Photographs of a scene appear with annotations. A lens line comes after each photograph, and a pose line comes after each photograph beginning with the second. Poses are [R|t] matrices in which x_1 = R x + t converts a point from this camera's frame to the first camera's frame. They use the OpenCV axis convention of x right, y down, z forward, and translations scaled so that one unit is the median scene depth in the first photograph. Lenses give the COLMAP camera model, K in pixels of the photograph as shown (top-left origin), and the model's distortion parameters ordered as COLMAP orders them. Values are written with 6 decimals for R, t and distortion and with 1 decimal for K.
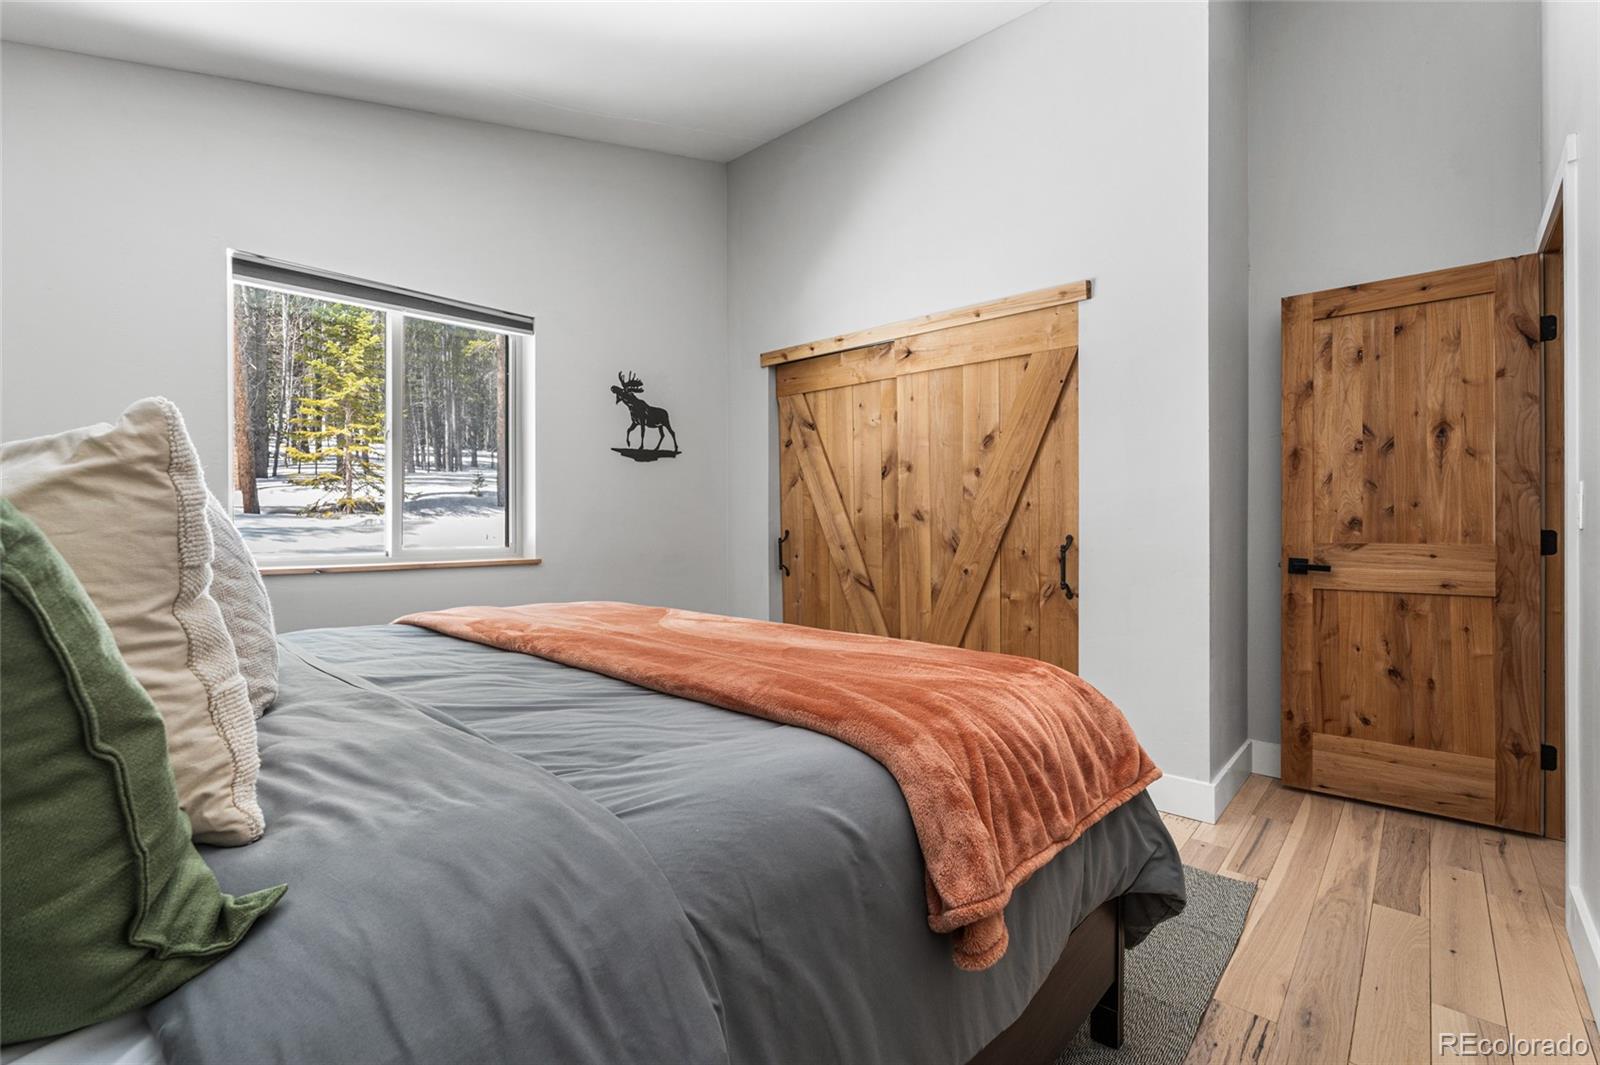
lens RADIAL K [[722.2, 0, 798.9], [0, 722.2, 528.9], [0, 0, 1]] dist [-0.009009, 0.001422]
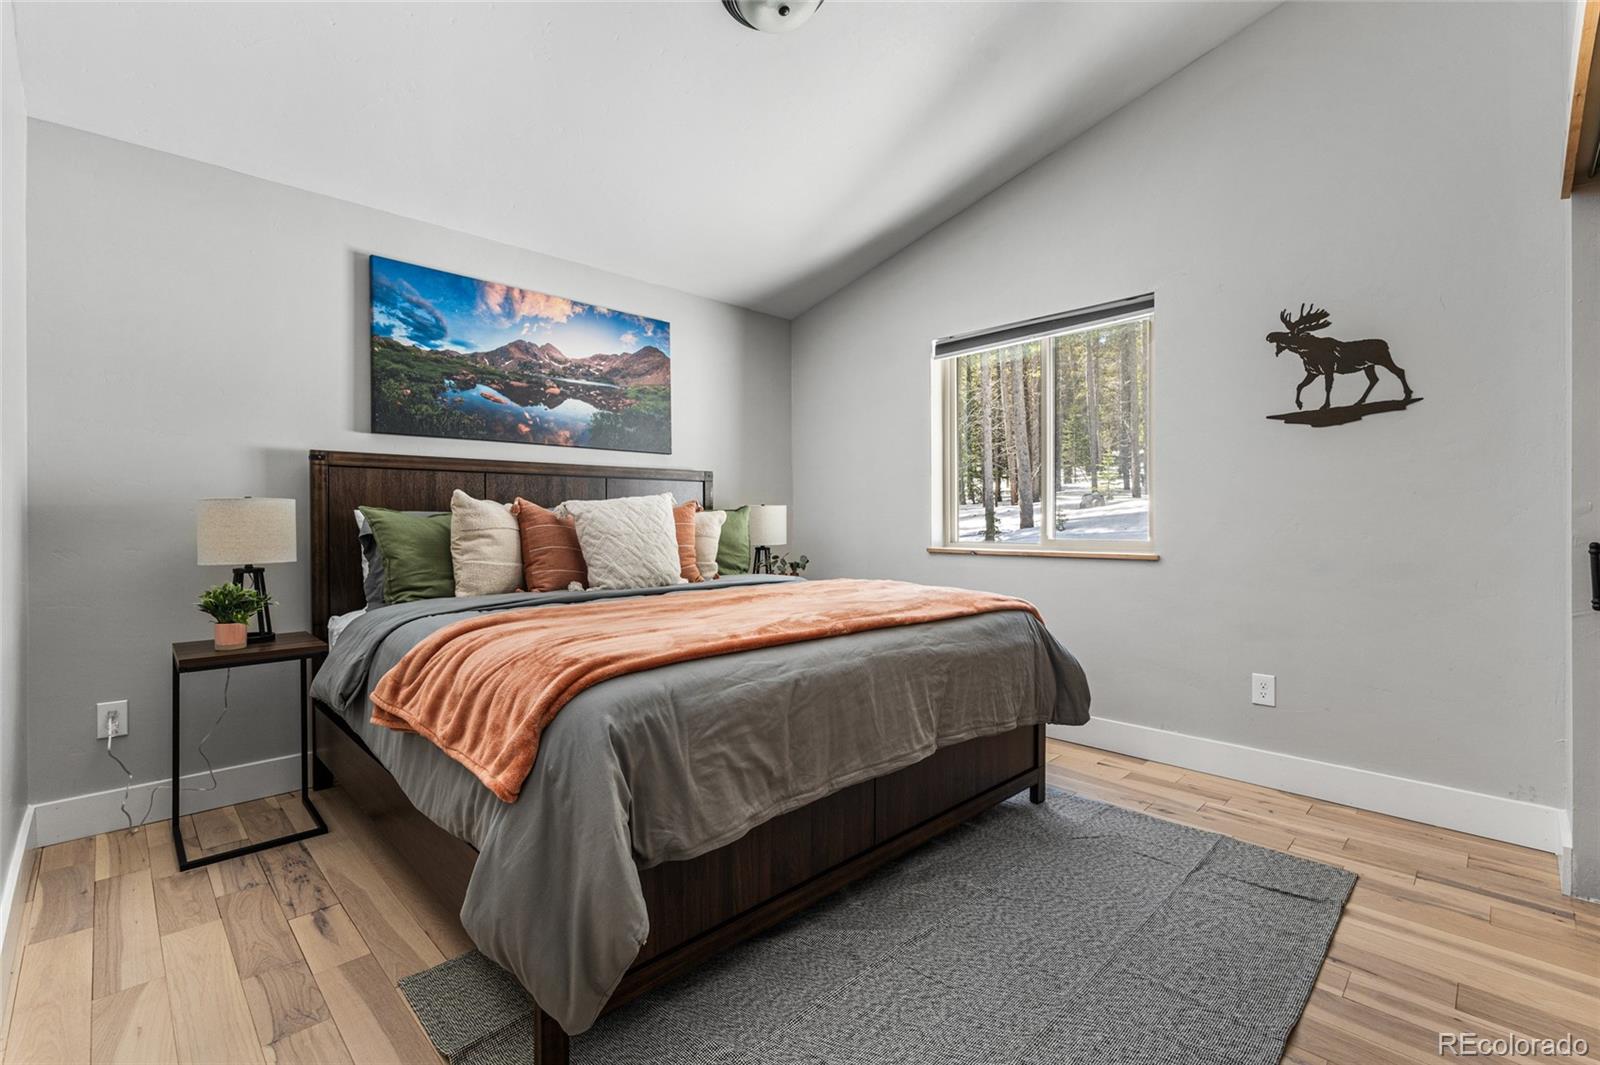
lens RADIAL K [[722.2, 0, 799.6], [0, 722.2, 525.4], [0, 0, 1]] dist [-0.009009, 0.001422]
pose [[-0.070012, 0.008493, -0.997510, 0.514159], [0.002439, 0.999962, 0.008342, -0.004782], [0.997543, -0.001849, -0.070030, 0.545869]]
